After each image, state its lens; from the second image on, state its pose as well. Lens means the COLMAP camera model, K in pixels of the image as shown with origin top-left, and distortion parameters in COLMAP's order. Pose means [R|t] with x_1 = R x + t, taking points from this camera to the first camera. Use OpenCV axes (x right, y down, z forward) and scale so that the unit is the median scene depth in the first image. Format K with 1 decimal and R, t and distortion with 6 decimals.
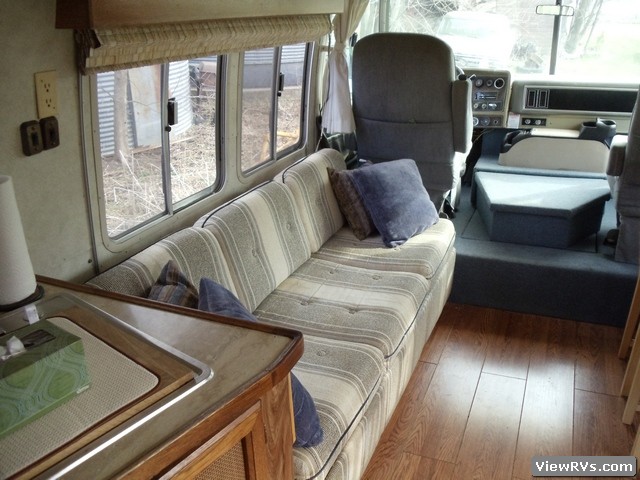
lens RADIAL K [[595.6, 0, 320.3], [0, 595.6, 240.0], [0, 0, 1]] dist [-0.056529, 0.000000]
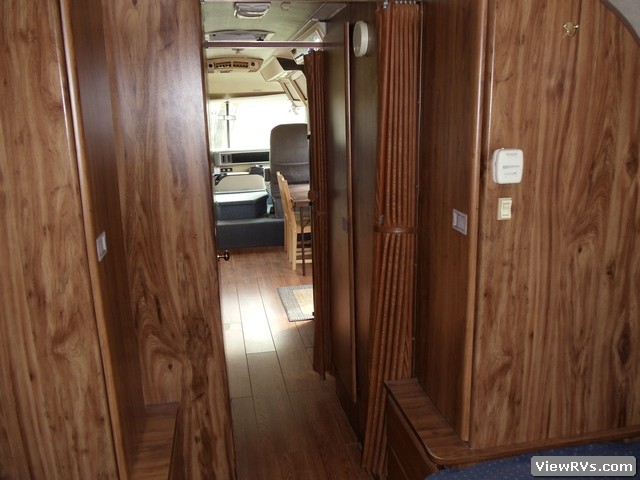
lens RADIAL K [[628.5, 0, 320.5], [0, 628.5, 241.5], [0, 0, 1]] dist [-0.038464, 0.000000]
pose [[0.834503, -0.101407, 0.541592, -0.578702], [0.187626, 0.976475, -0.106265, 0.339729], [-0.518075, 0.190295, 0.833898, -0.949868]]
